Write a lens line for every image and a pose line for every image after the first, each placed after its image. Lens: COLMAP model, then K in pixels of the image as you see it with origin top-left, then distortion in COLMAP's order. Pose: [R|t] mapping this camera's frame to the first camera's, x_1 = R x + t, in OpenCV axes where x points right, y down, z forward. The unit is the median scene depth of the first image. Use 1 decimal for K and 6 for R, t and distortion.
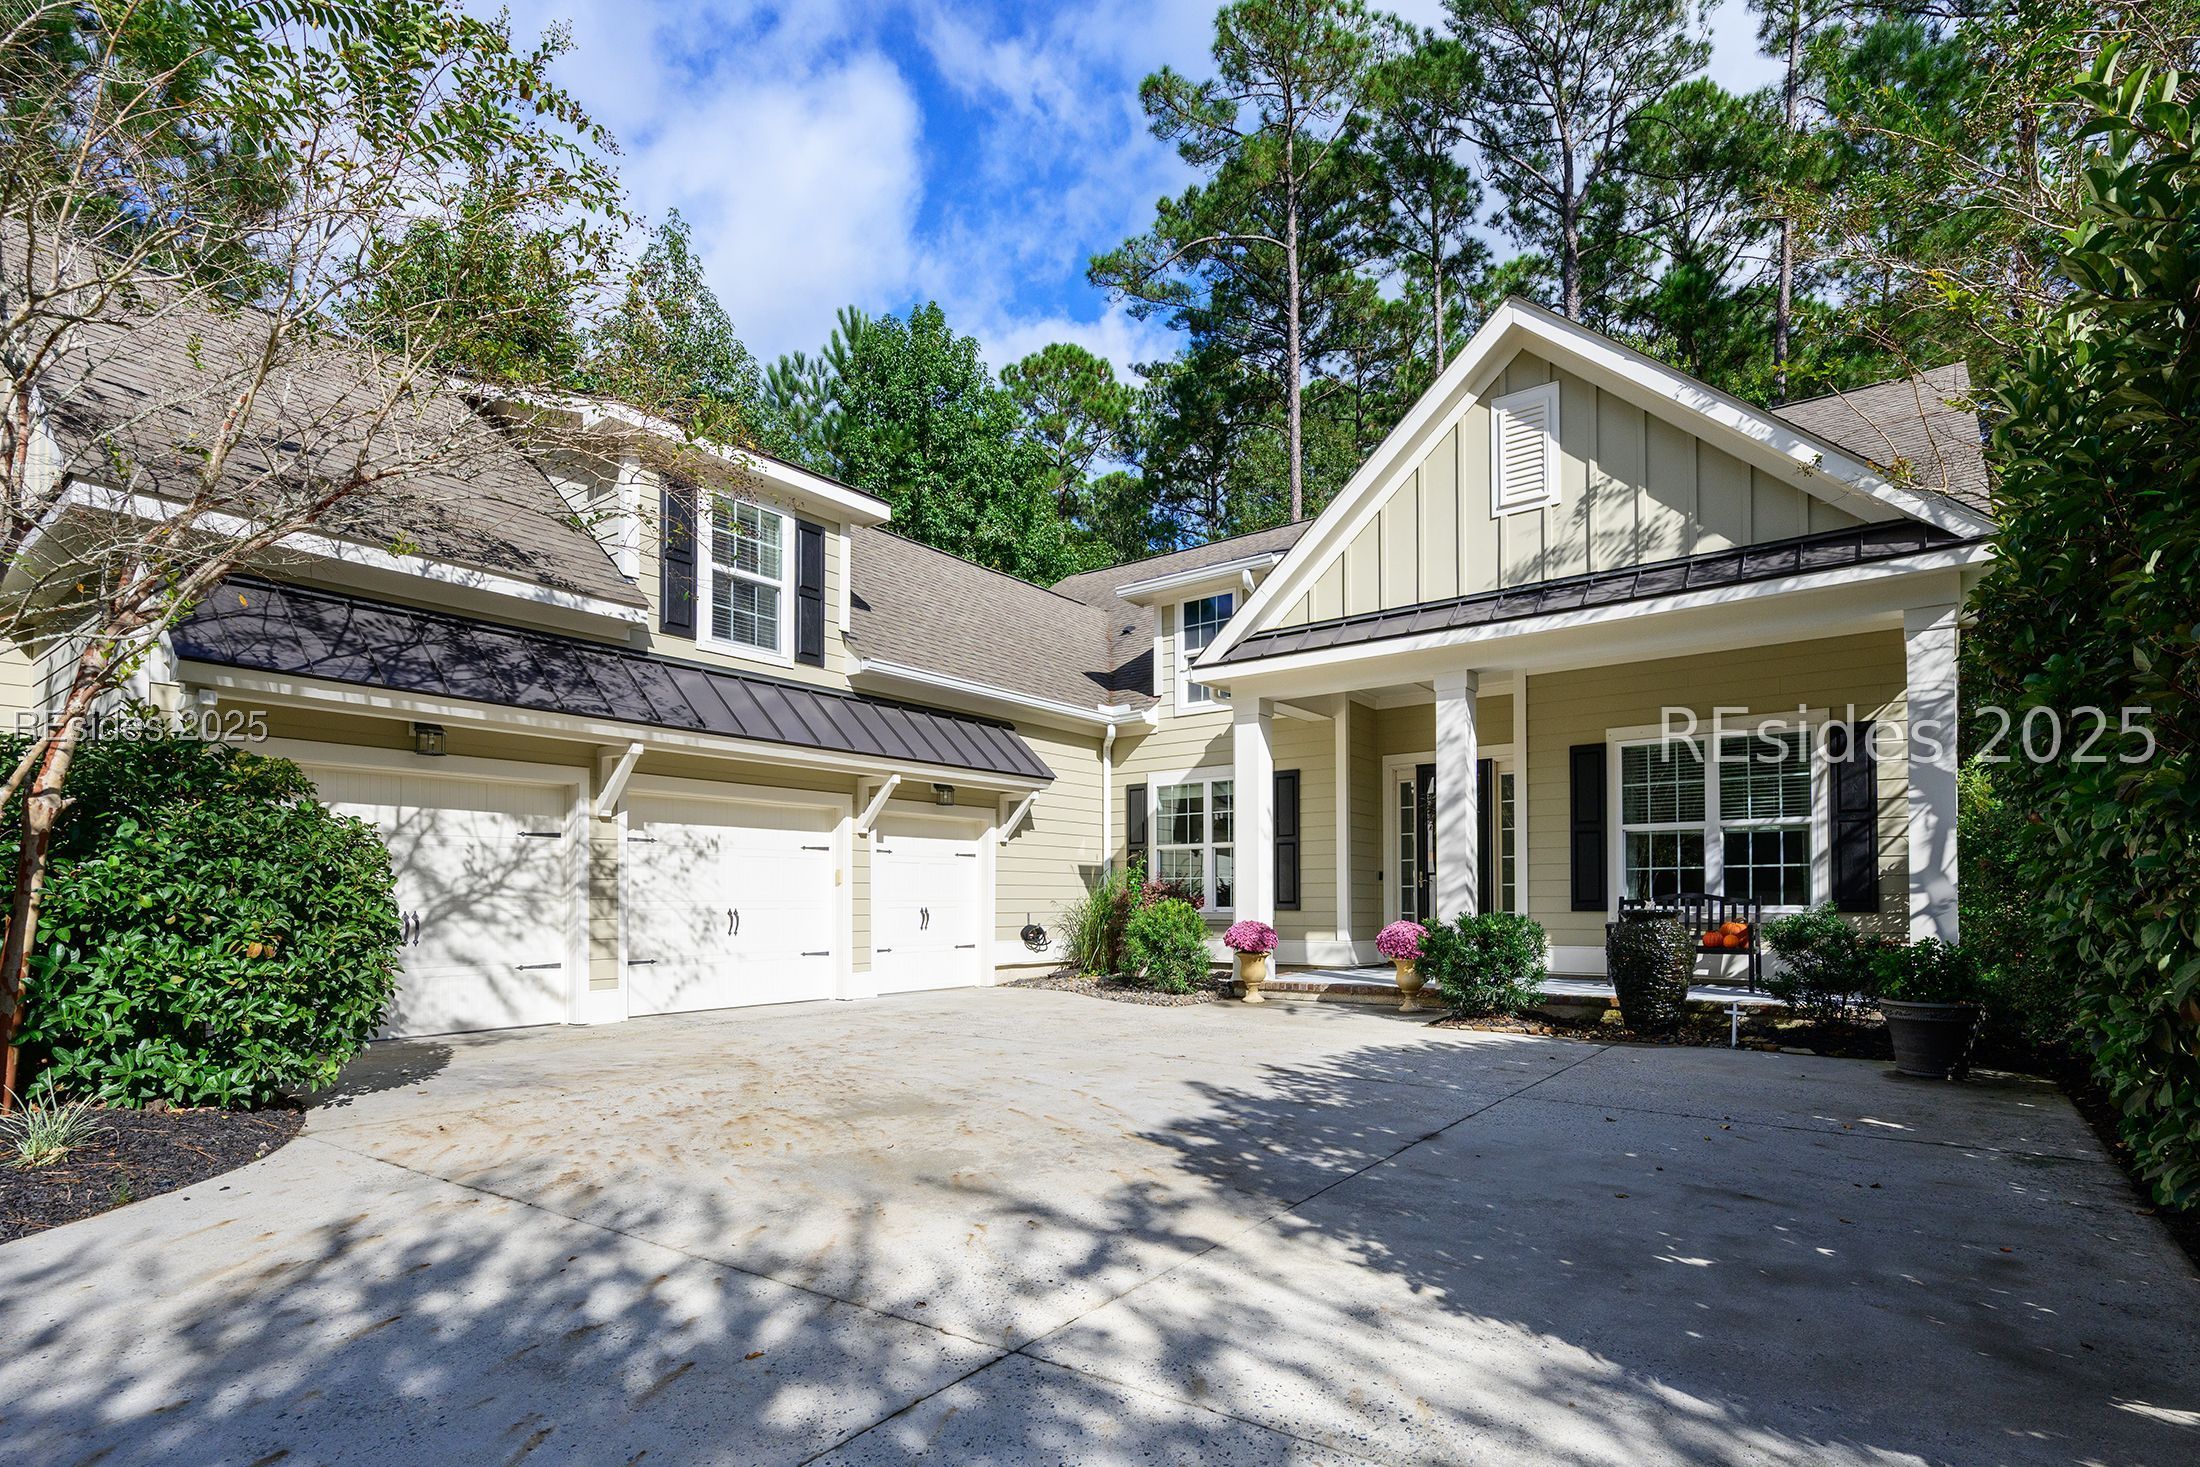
lens RADIAL K [[1024.7, 0, 1191.3], [0, 1024.7, 893.4], [0, 0, 1]] dist [0.006256, -0.000233]
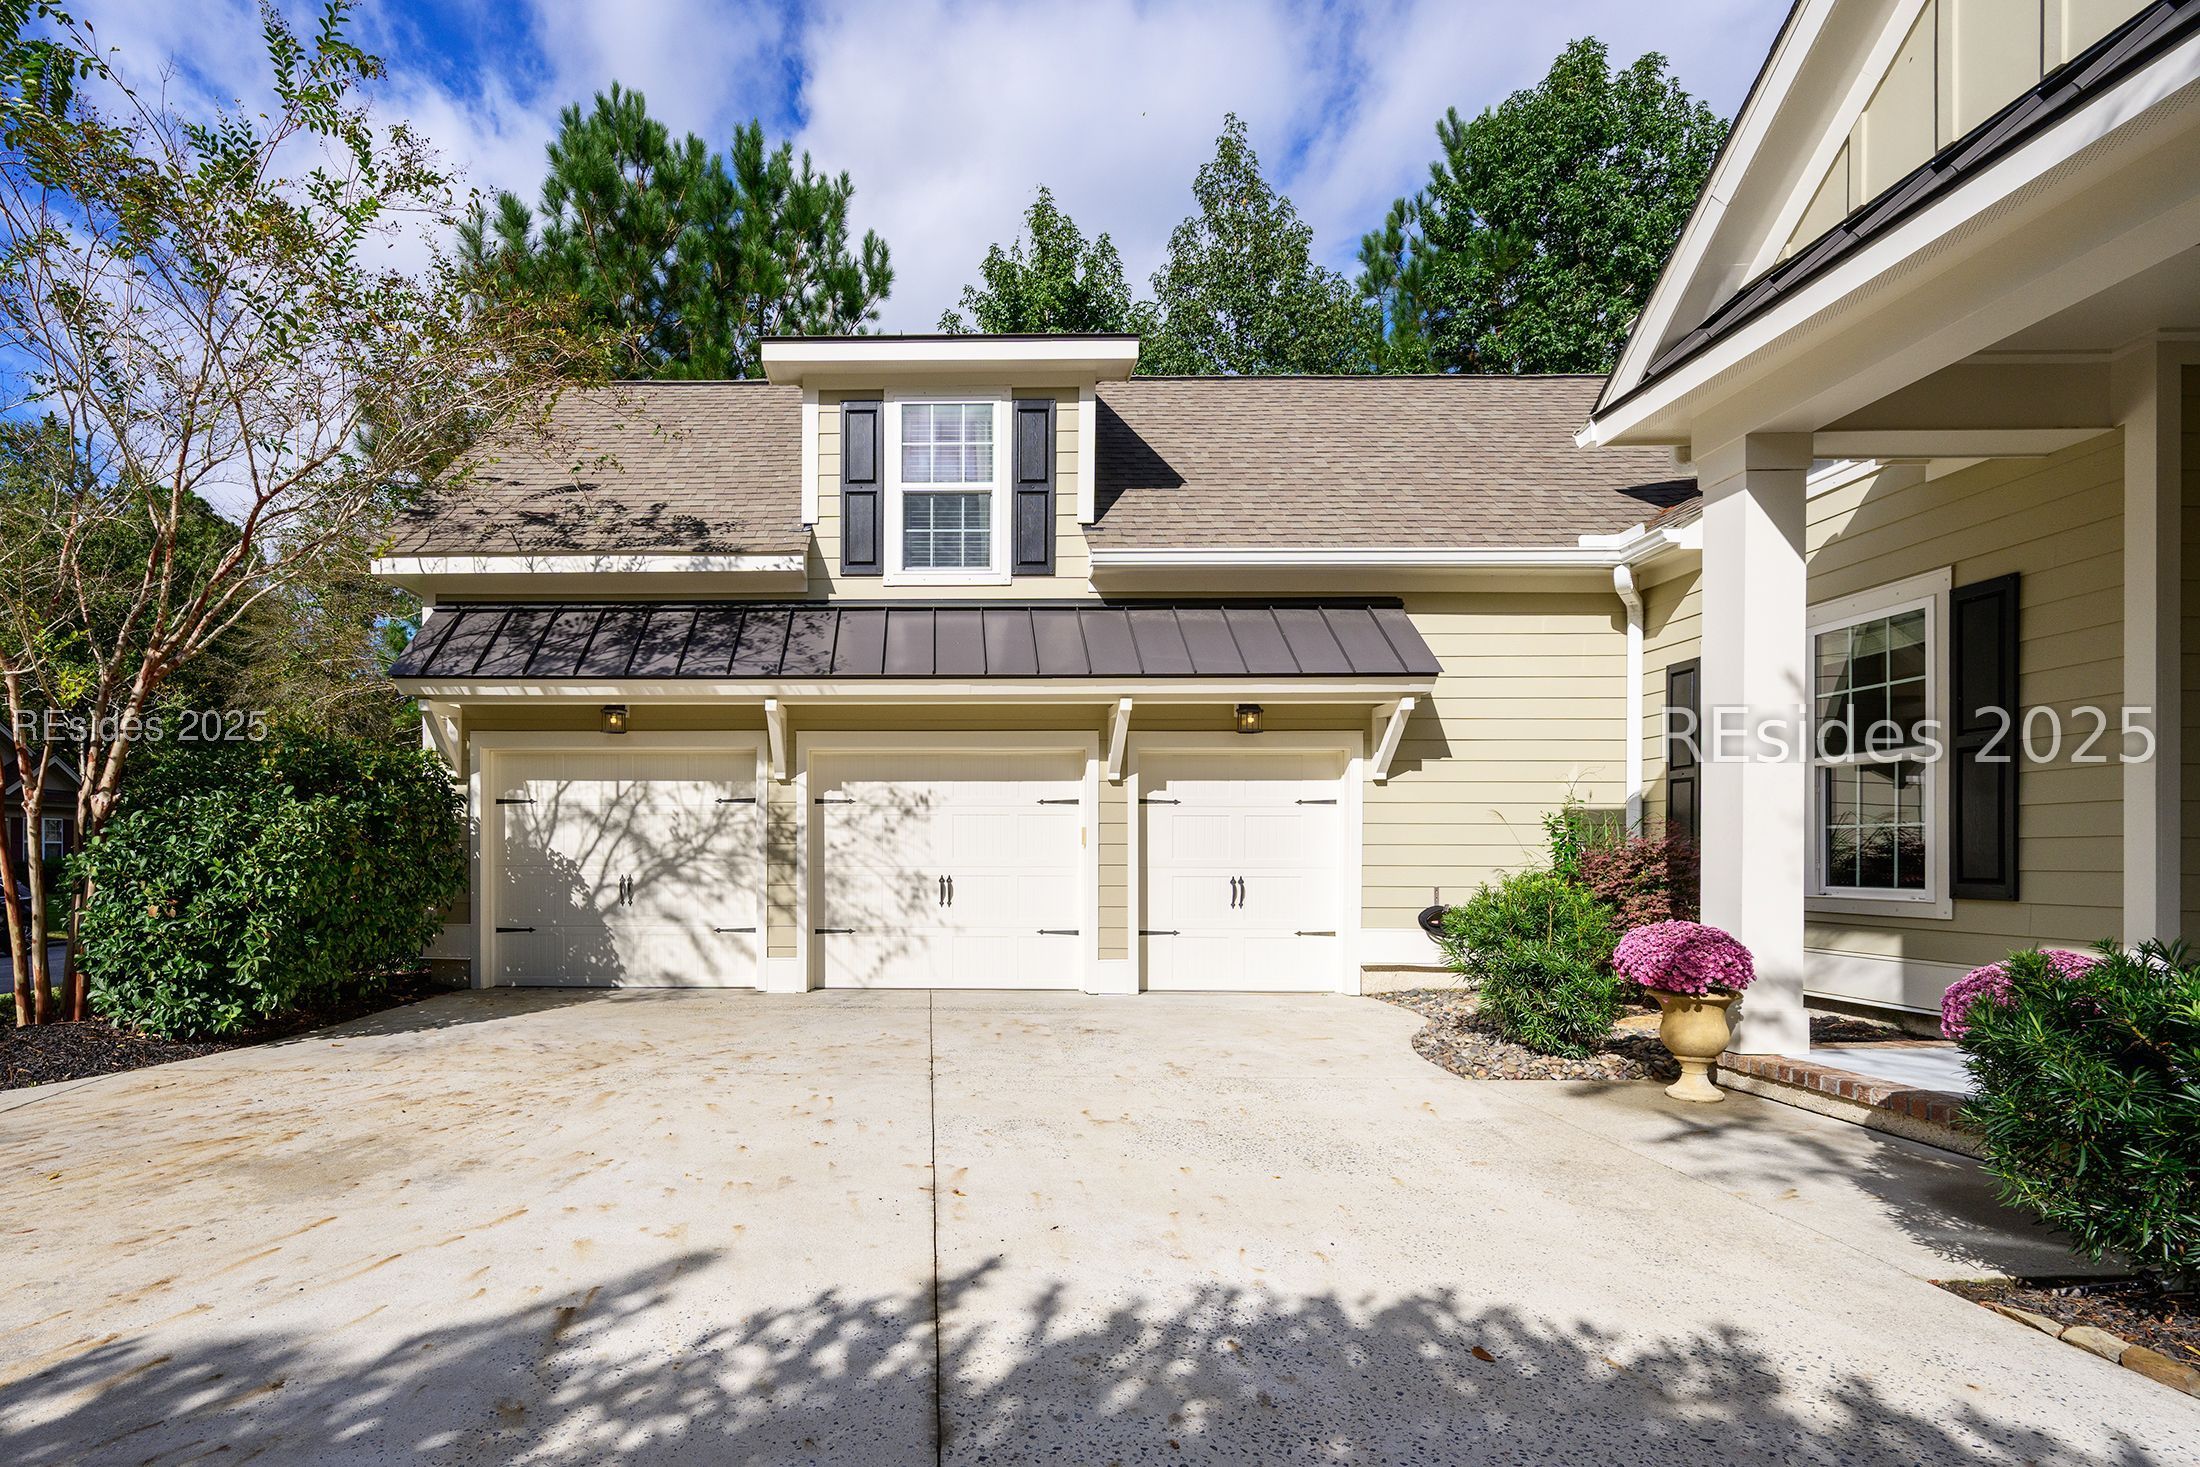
lens RADIAL K [[1044.2, 0, 934.3], [0, 1044.2, 866.4], [0, 0, 1]] dist [-0.001272, 0.000686]
pose [[0.549198, 0.014275, -0.835570, 0.318208], [0.000335, 0.999850, 0.017302, -0.007824], [0.835692, -0.009782, 0.549111, 0.545559]]
